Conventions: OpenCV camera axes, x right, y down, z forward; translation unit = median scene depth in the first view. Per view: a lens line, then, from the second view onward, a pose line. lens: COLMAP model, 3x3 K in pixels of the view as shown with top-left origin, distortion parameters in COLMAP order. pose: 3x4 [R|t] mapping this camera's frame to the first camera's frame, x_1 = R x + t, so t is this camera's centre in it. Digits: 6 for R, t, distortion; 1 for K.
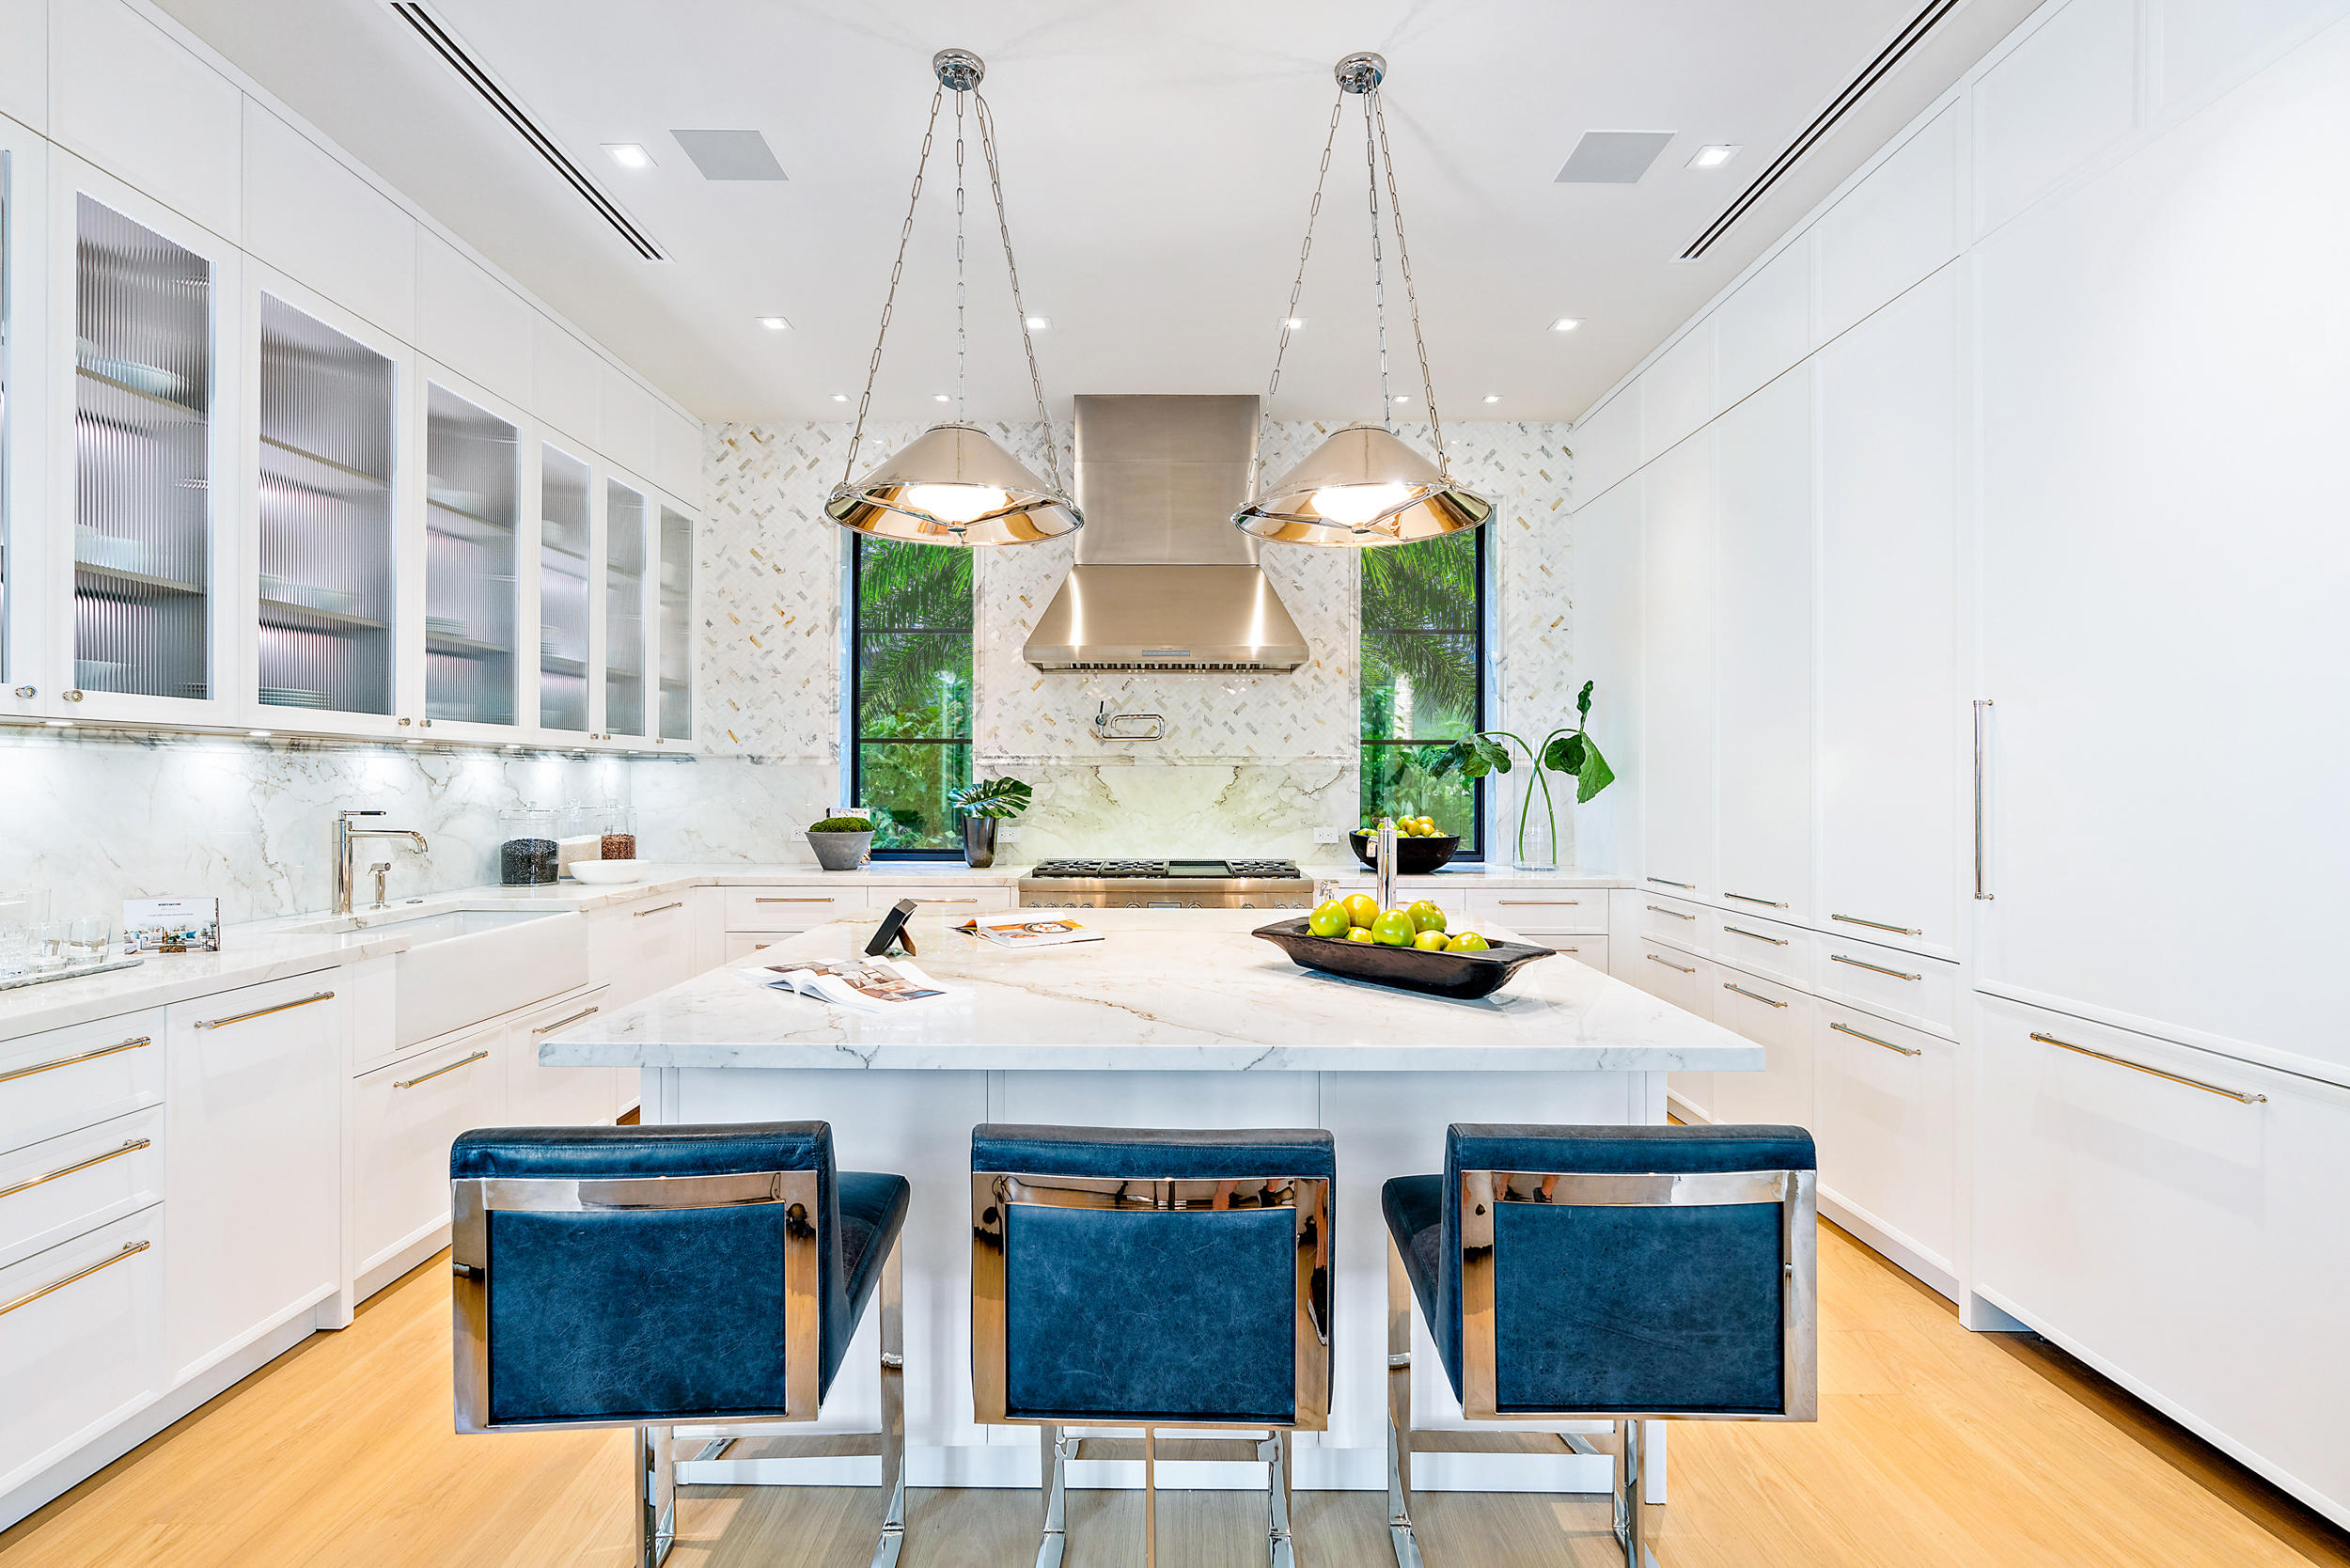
lens RADIAL K [[1069.7, 0, 1172.7], [0, 1069.7, 776.5], [0, 0, 1]] dist [-0.000715, -0.000019]
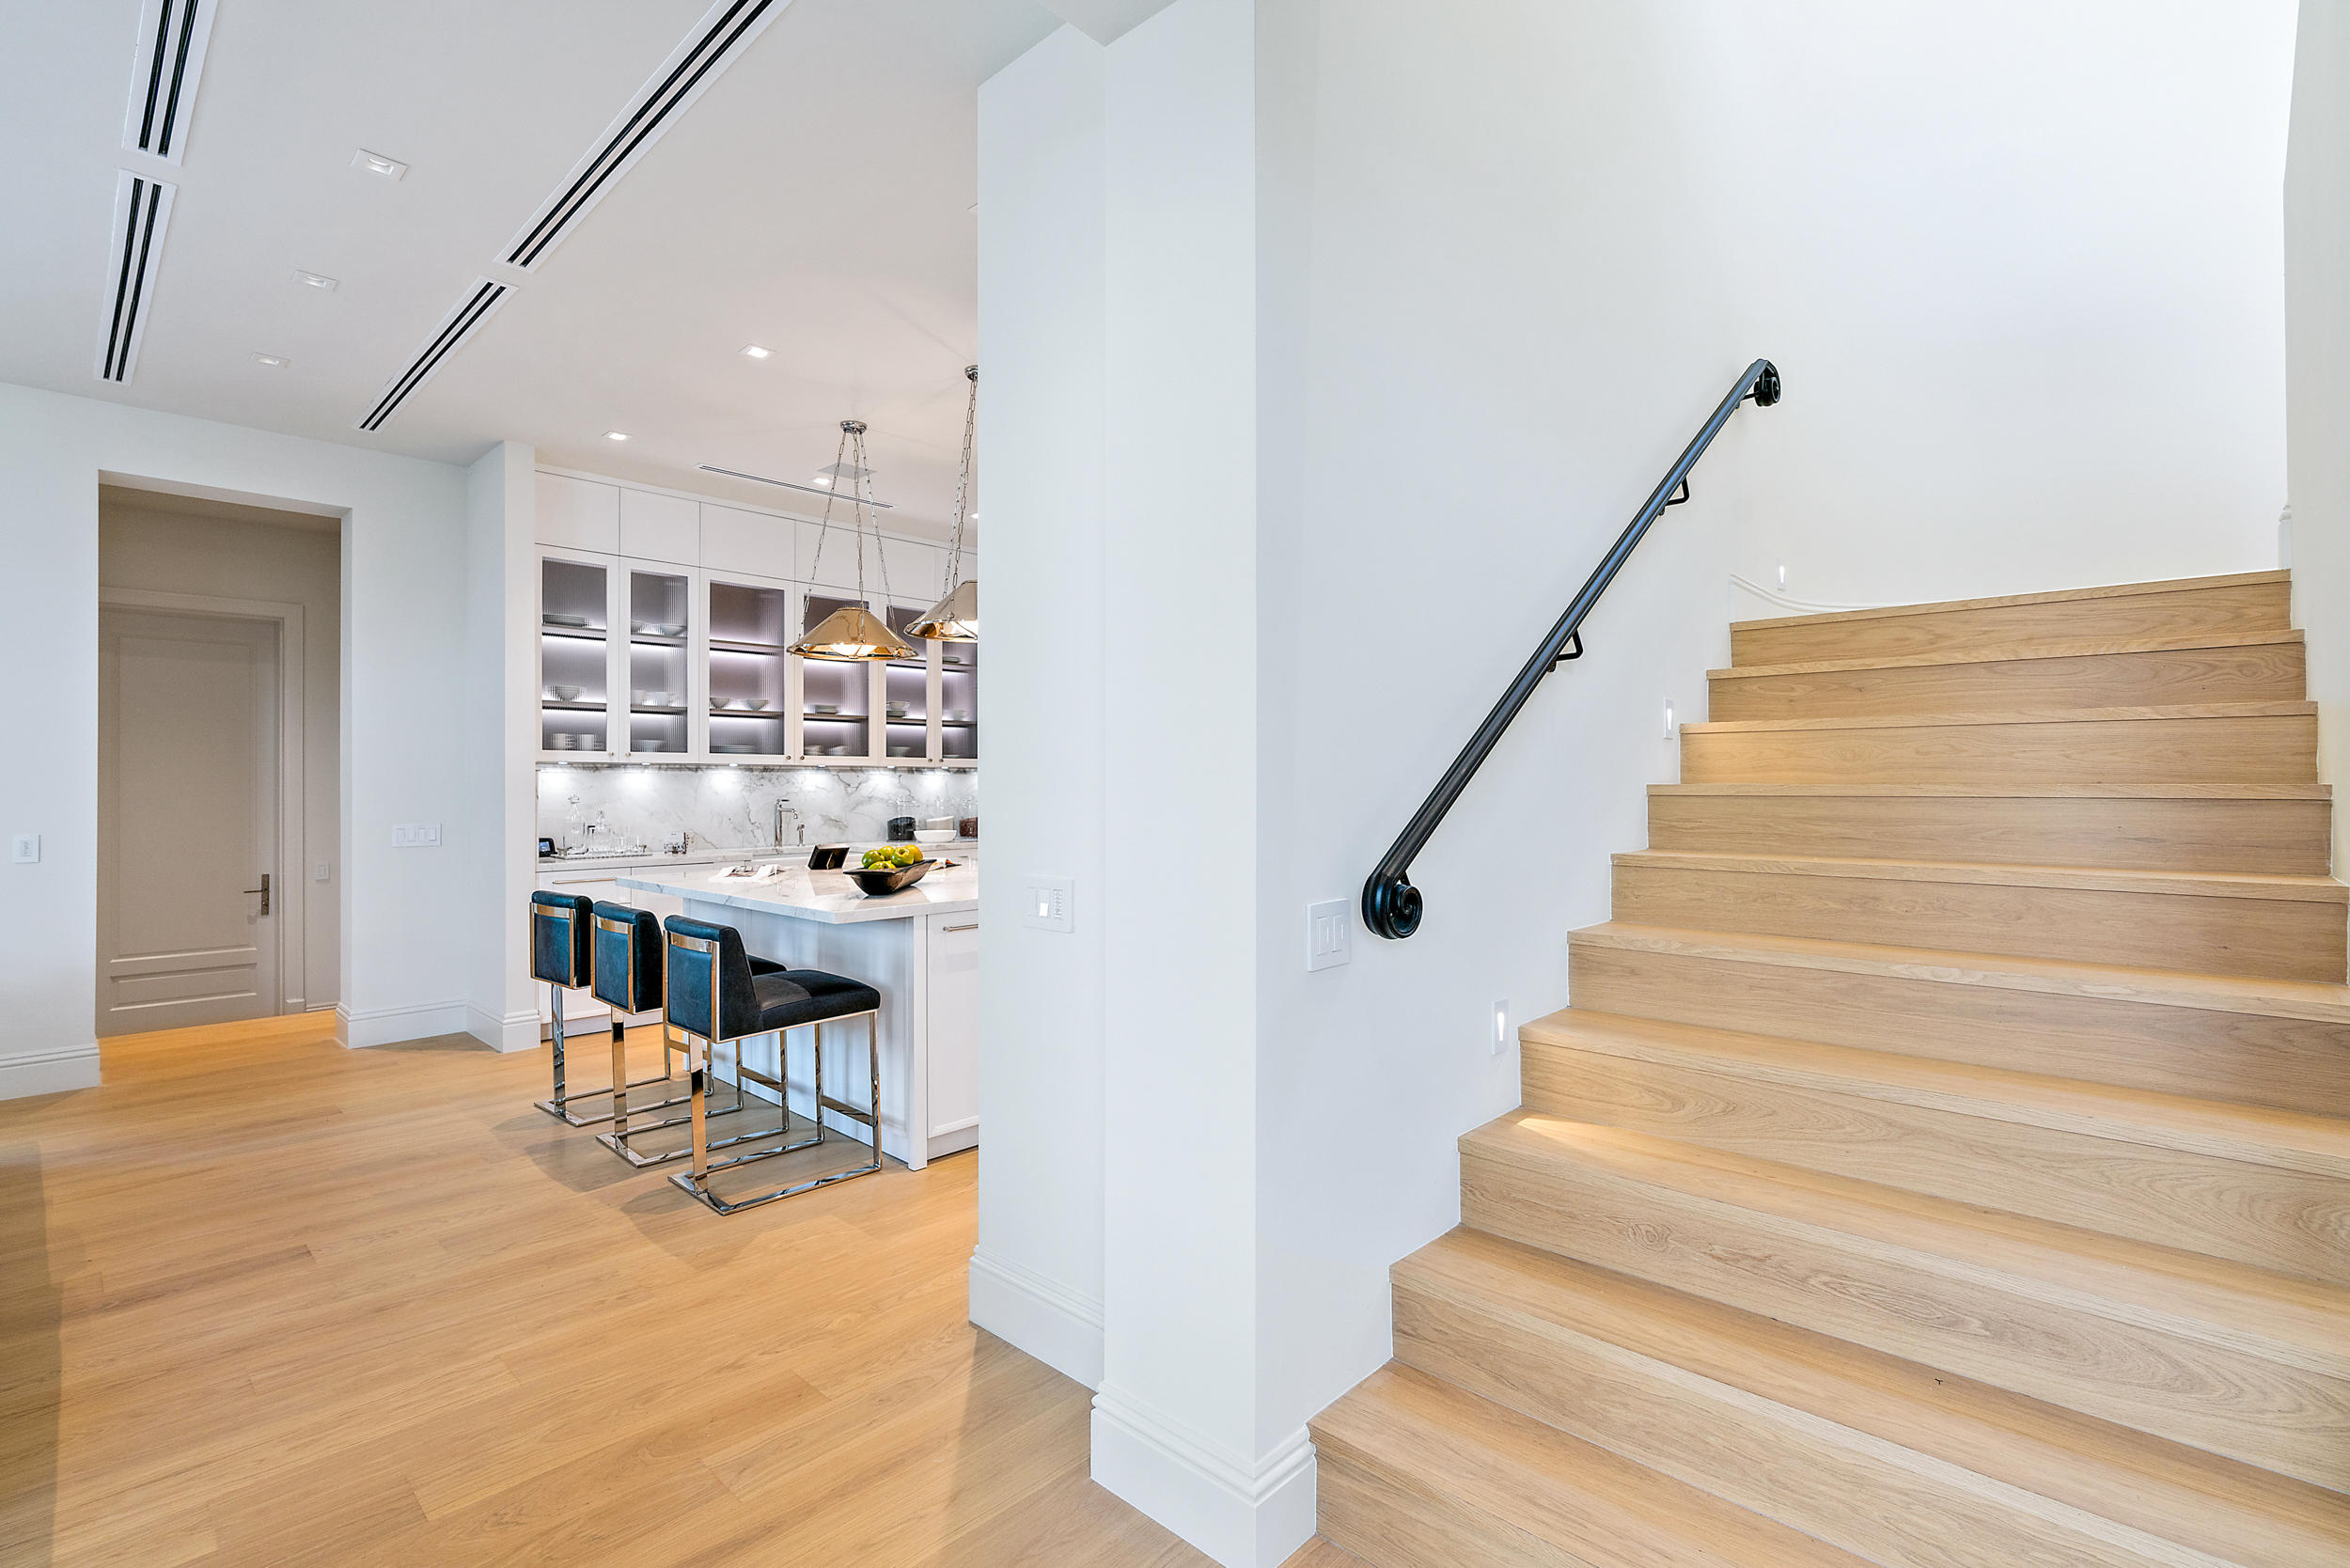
lens RADIAL K [[1069.7, 0, 1172.2], [0, 1069.7, 787.7], [0, 0, 1]] dist [-0.000715, -0.000019]
pose [[0.731624, -0.005353, -0.681687, 1.105364], [0.006671, 0.999978, -0.000693, 0.013581], [0.681676, -0.004041, 0.731643, -0.037266]]
